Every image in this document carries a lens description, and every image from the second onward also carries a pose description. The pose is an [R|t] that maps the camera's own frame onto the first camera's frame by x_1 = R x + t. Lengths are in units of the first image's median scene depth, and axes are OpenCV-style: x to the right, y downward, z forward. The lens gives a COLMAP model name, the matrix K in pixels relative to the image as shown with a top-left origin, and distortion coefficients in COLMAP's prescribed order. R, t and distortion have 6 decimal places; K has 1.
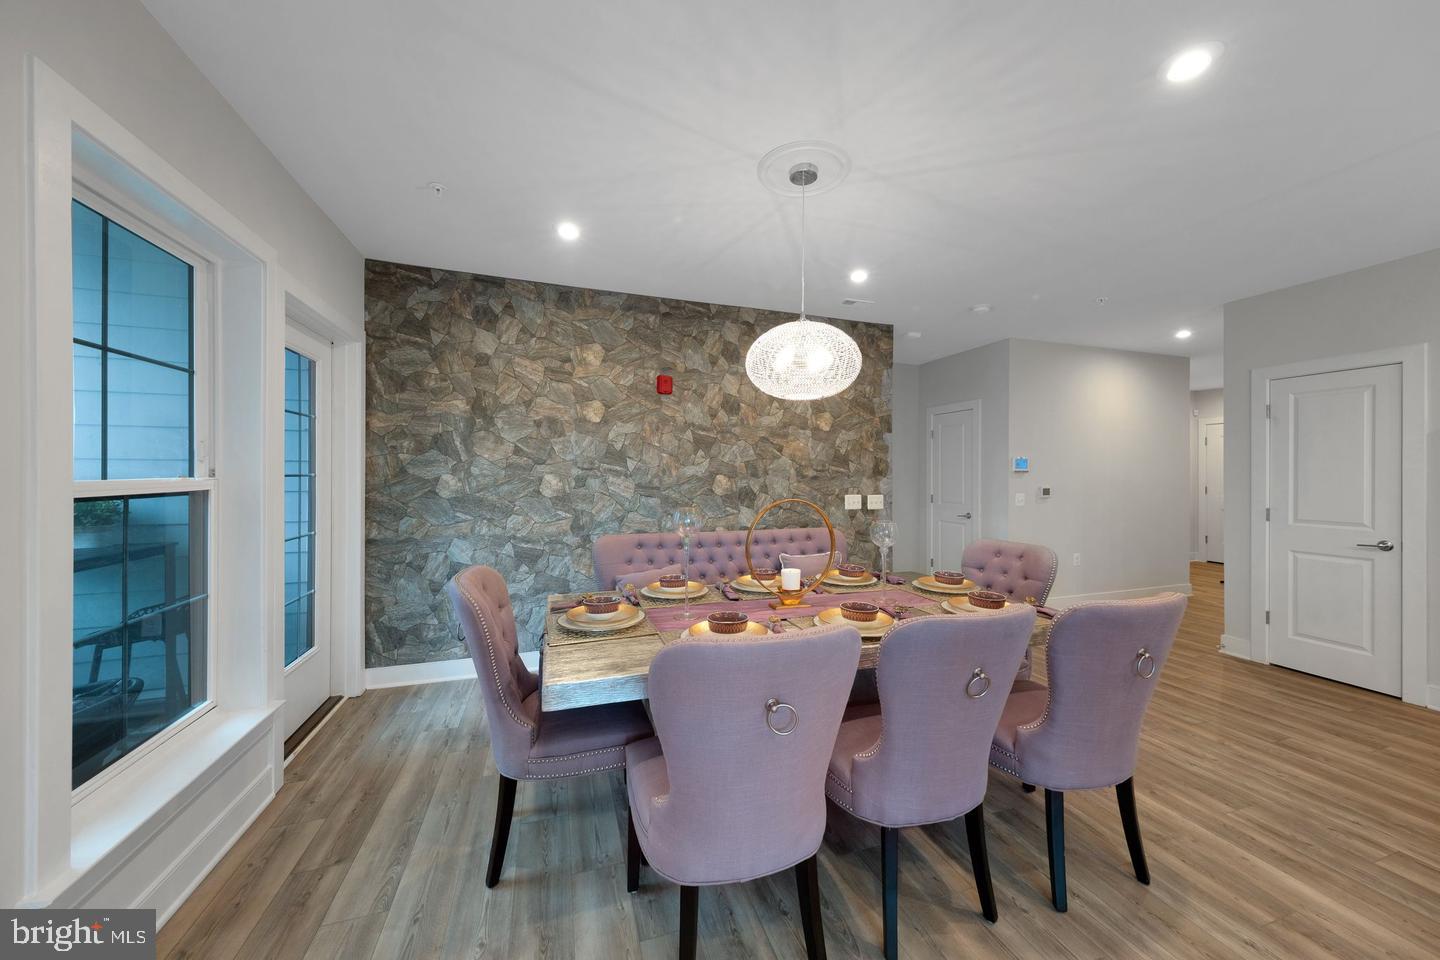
lens RADIAL K [[523.7, 0, 726.6], [0, 523.7, 474.1], [0, 0, 1]] dist [0.005011, -0.000192]
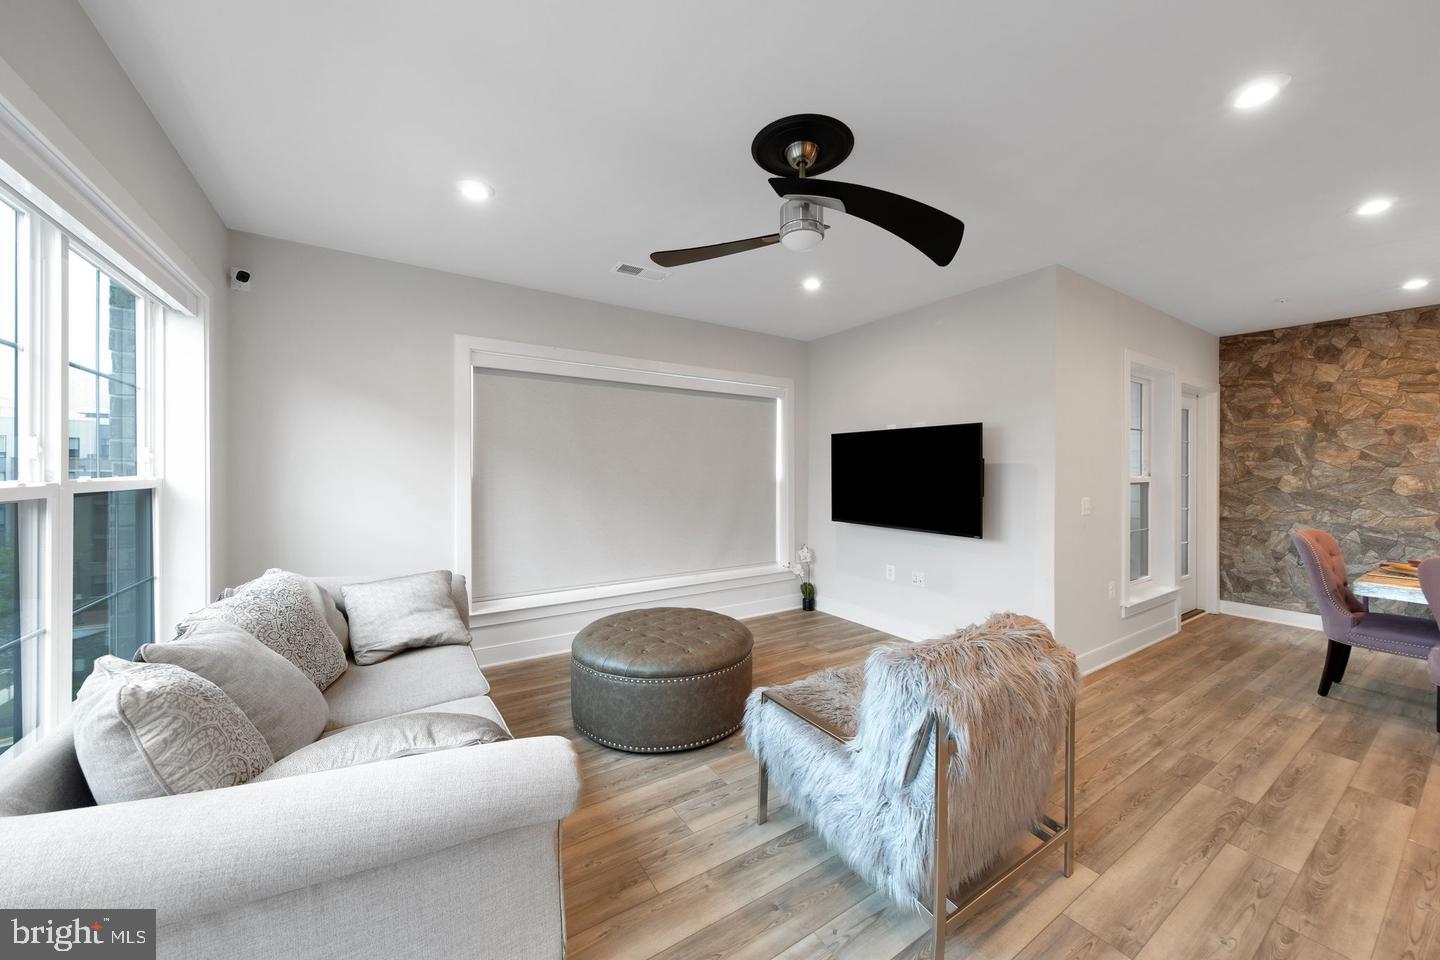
lens RADIAL K [[523.7, 0, 717.9], [0, 523.7, 475.2], [0, 0, 1]] dist [0.005011, -0.000192]
pose [[0.255929, -0.000977, -0.966695, 0.426142], [-0.002672, 0.999995, -0.001718, 0.006630], [0.966692, 0.003023, 0.255925, -0.812732]]
